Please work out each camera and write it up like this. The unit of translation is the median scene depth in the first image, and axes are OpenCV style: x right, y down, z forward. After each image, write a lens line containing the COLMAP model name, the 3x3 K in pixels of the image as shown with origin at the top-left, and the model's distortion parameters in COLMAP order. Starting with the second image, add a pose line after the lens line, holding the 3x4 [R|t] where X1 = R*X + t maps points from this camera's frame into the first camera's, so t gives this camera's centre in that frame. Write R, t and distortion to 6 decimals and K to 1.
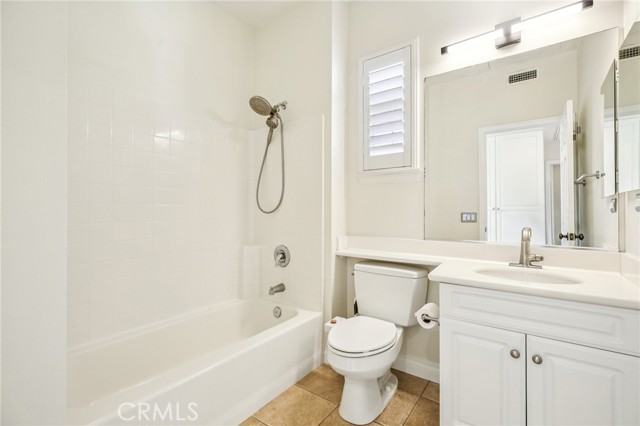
lens RADIAL K [[296.4, 0, 319.0], [0, 296.4, 211.1], [0, 0, 1]] dist [0.006046, -0.001442]
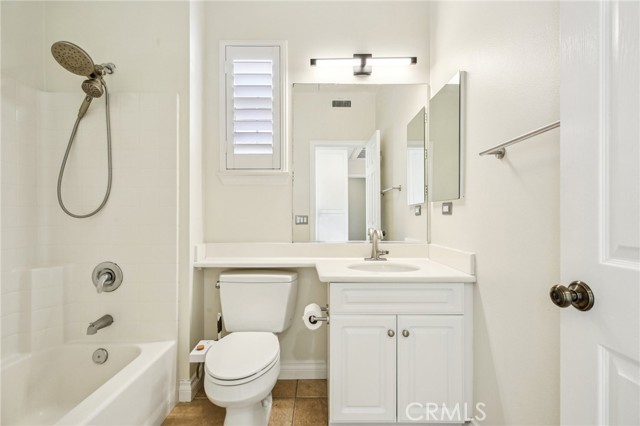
lens RADIAL K [[296.4, 0, 318.9], [0, 296.4, 215.0], [0, 0, 1]] dist [0.006046, -0.001442]
pose [[0.796321, -0.001599, 0.604872, -0.171205], [-0.000760, 0.999993, 0.003643, -0.001959], [-0.604874, -0.003361, 0.796314, 0.125887]]
